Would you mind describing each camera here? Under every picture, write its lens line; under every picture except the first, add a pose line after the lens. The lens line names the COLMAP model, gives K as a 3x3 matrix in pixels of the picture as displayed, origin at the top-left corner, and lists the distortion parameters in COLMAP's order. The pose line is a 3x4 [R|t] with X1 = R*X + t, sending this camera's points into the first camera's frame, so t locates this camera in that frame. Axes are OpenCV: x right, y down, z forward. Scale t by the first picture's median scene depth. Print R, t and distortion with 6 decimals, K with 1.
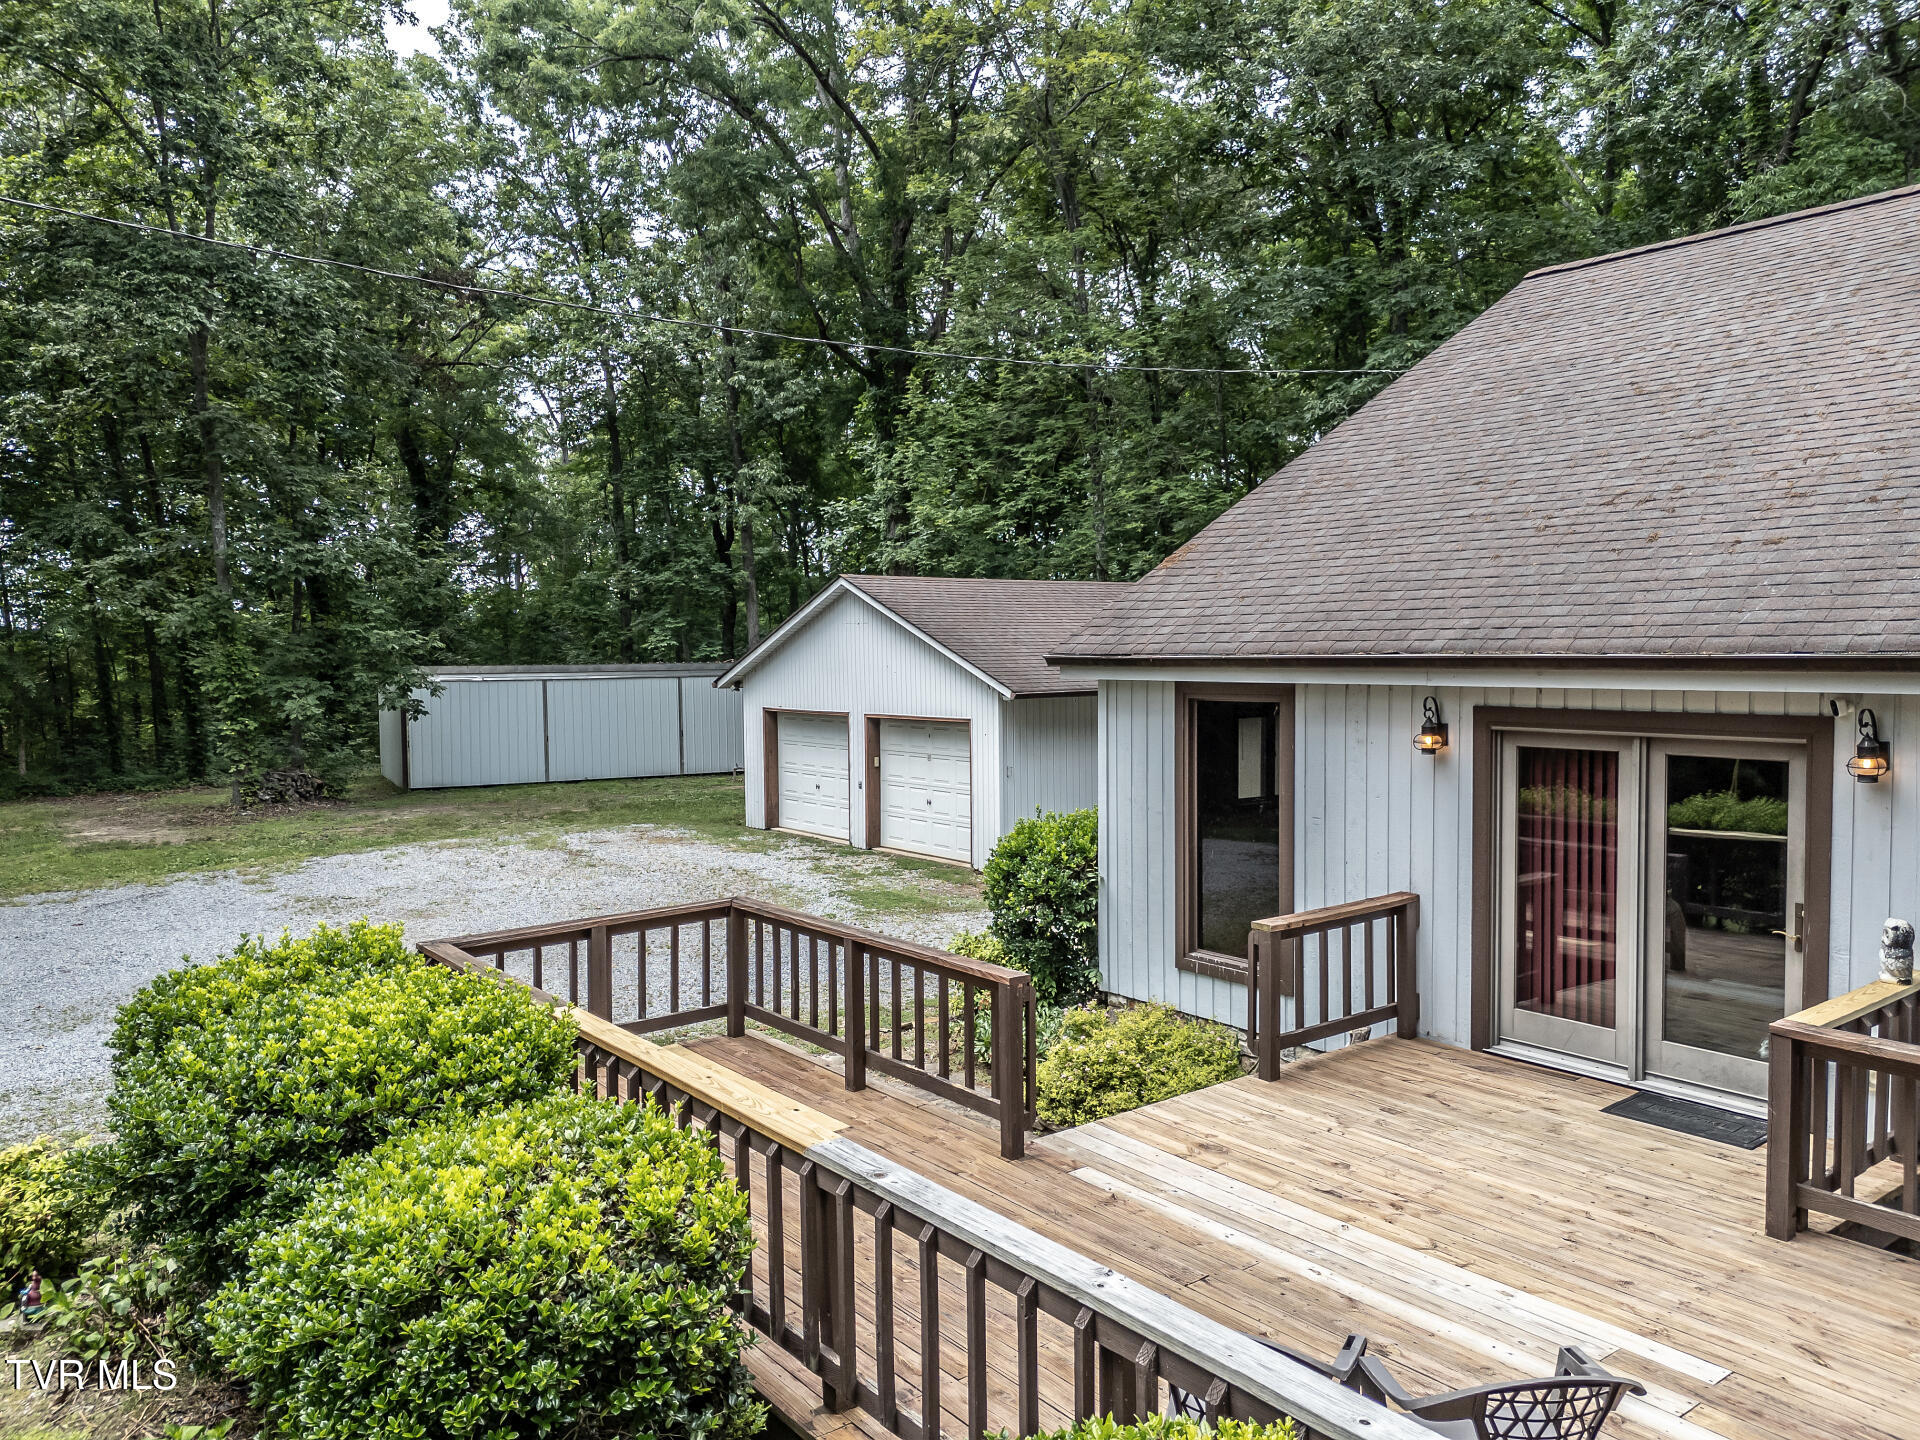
lens RADIAL K [[1371.5, 0, 980.5], [0, 1371.5, 716.6], [0, 0, 1]] dist [0.060316, -0.001227]
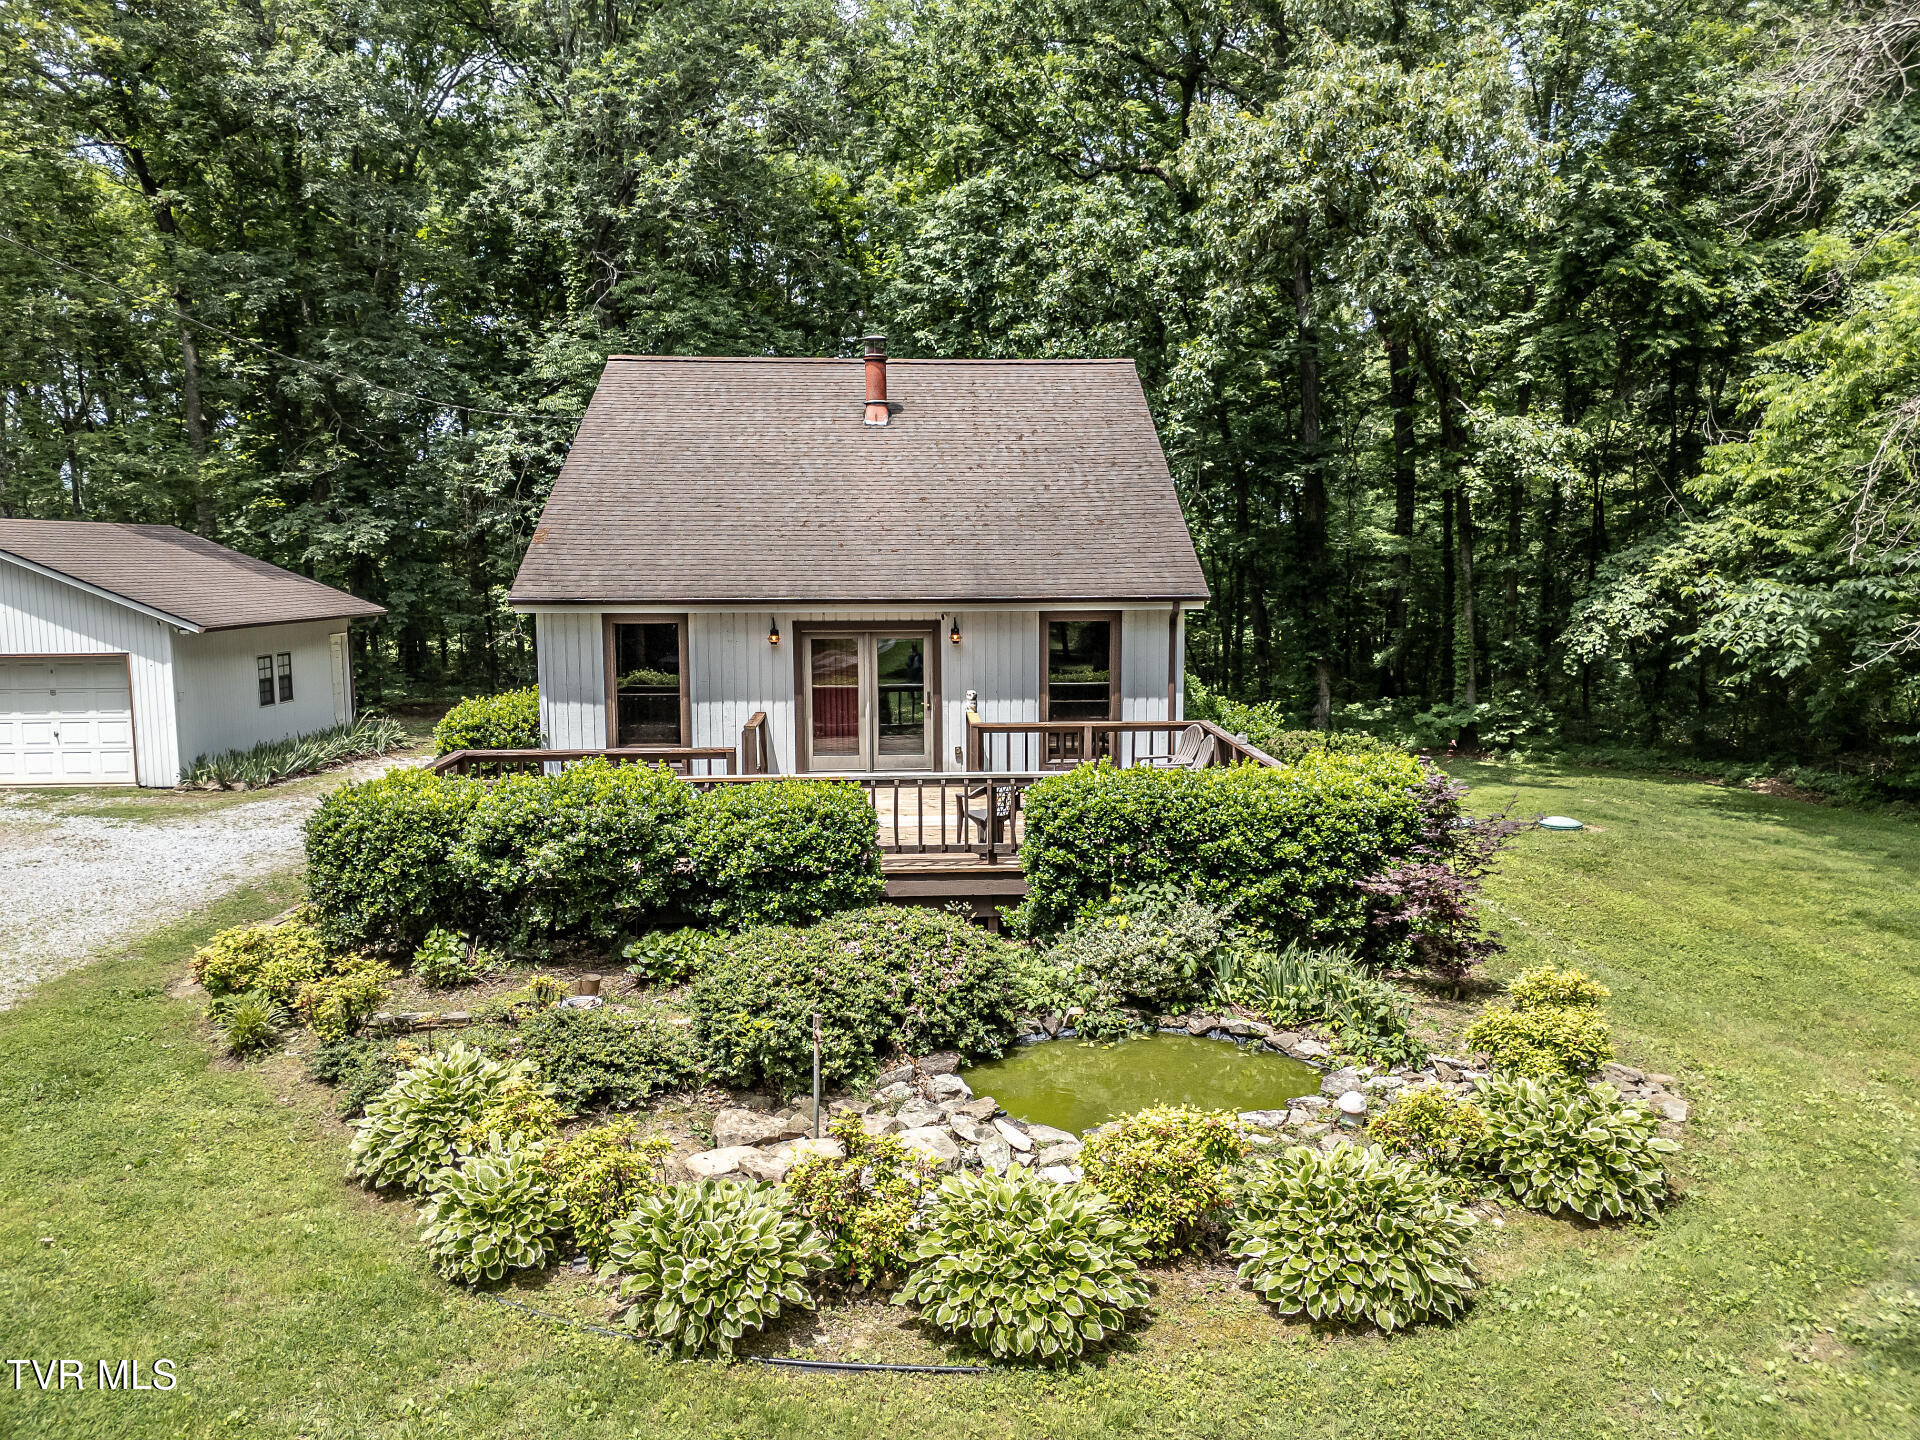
lens RADIAL K [[1371.5, 0, 980.5], [0, 1371.5, 716.6], [0, 0, 1]] dist [0.060316, -0.001227]
pose [[0.570353, -0.087328, 0.816744, -0.946157], [0.041328, 0.996124, 0.077647, -0.011328], [-0.820359, -0.010532, 0.571751, -0.365679]]
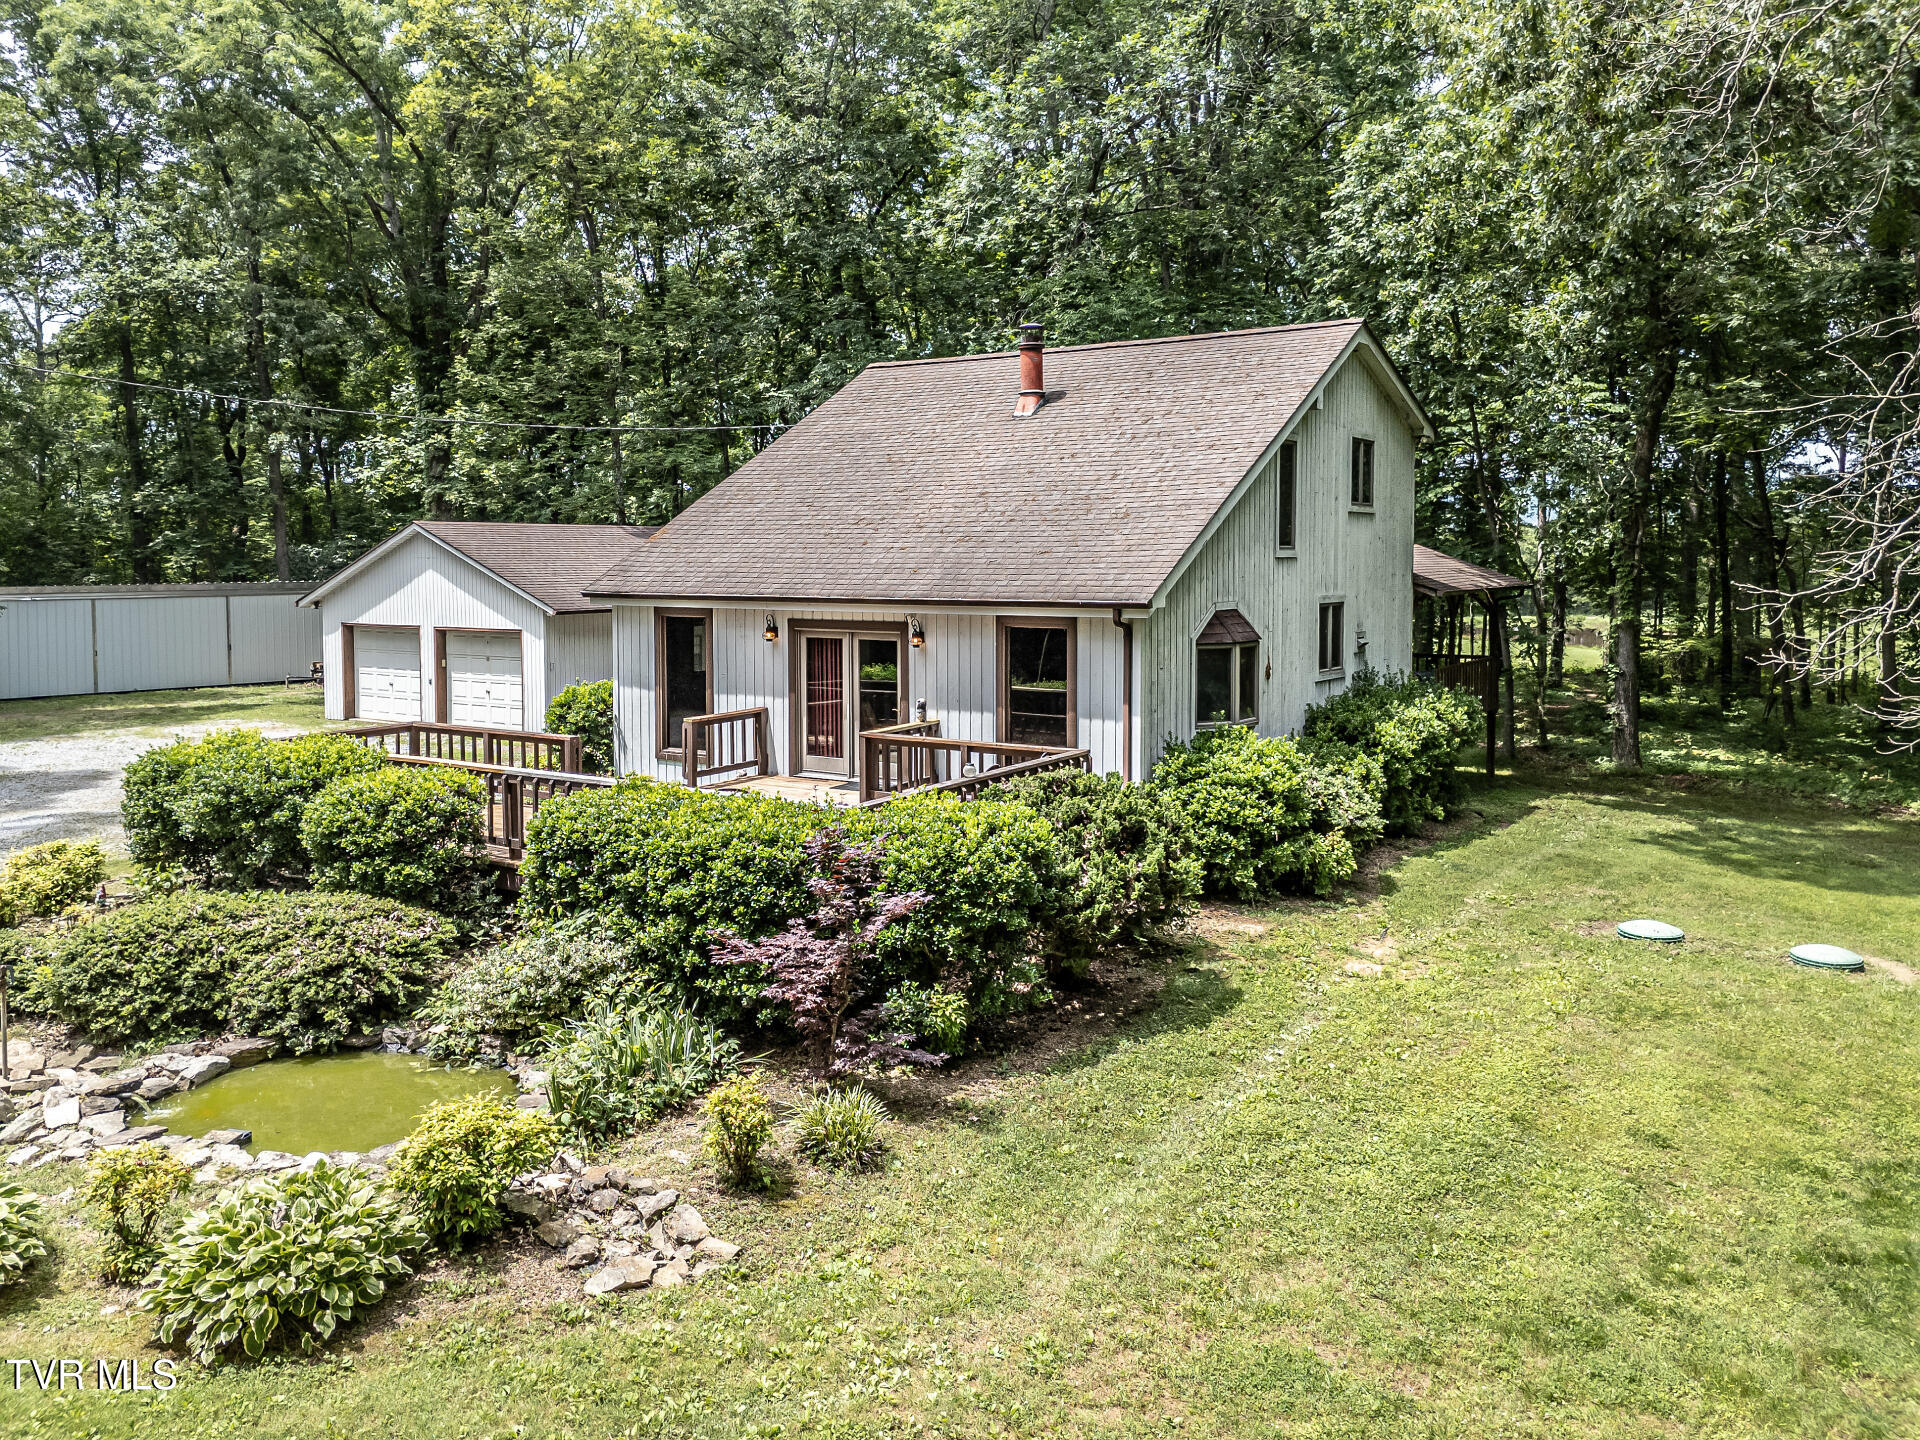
lens RADIAL K [[1421.4, 0, 1011.4], [0, 1421.4, 638.1], [0, 0, 1]] dist [0.005232, -0.001254]
pose [[0.939286, -0.009782, 0.342996, -0.062595], [0.008299, 0.999949, 0.005790, 0.009556], [-0.343035, -0.002592, 0.939319, -0.928605]]
